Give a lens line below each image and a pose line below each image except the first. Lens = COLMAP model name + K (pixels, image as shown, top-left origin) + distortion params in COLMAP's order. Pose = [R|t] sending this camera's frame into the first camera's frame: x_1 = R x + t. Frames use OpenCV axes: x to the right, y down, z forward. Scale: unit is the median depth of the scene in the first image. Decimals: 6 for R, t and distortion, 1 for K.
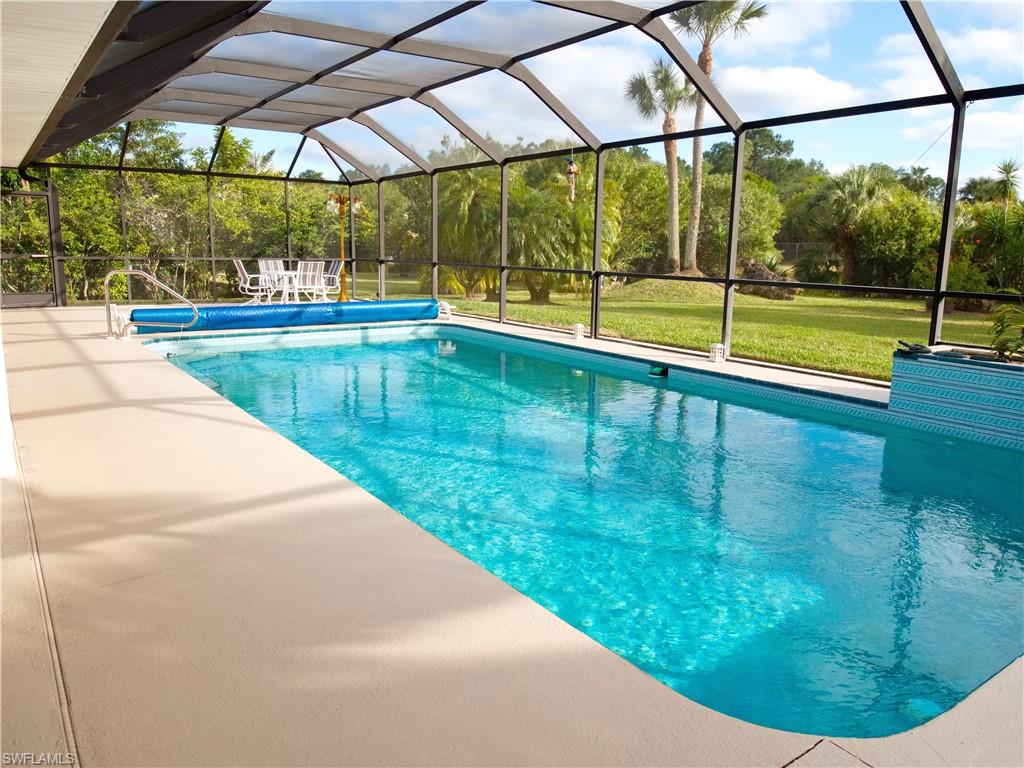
lens RADIAL K [[746.0, 0, 512.0], [0, 746.0, 384.0], [0, 0, 1]] dist [0.008623, 0.003067]
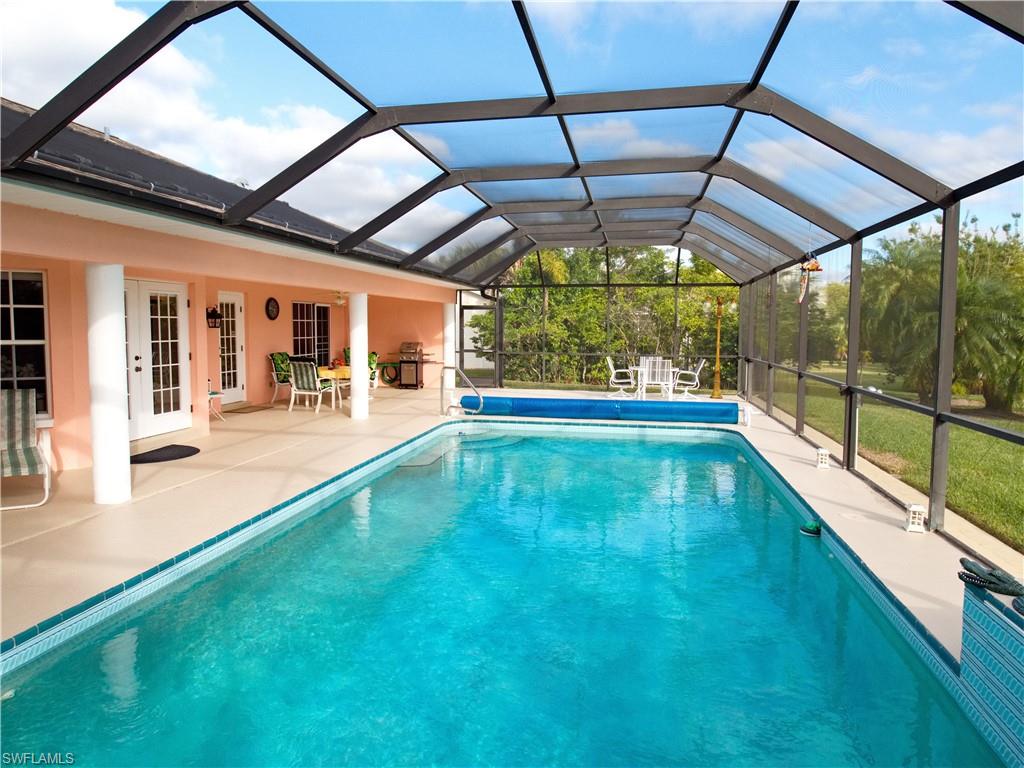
lens RADIAL K [[666.9, 0, 511.6], [0, 666.9, 373.8], [0, 0, 1]] dist [0.017462, -0.005660]
pose [[0.695543, 0.040151, -0.717361, 0.257993], [-0.126830, 0.989619, -0.067583, -0.046257], [0.707201, 0.137990, 0.693416, 0.159834]]
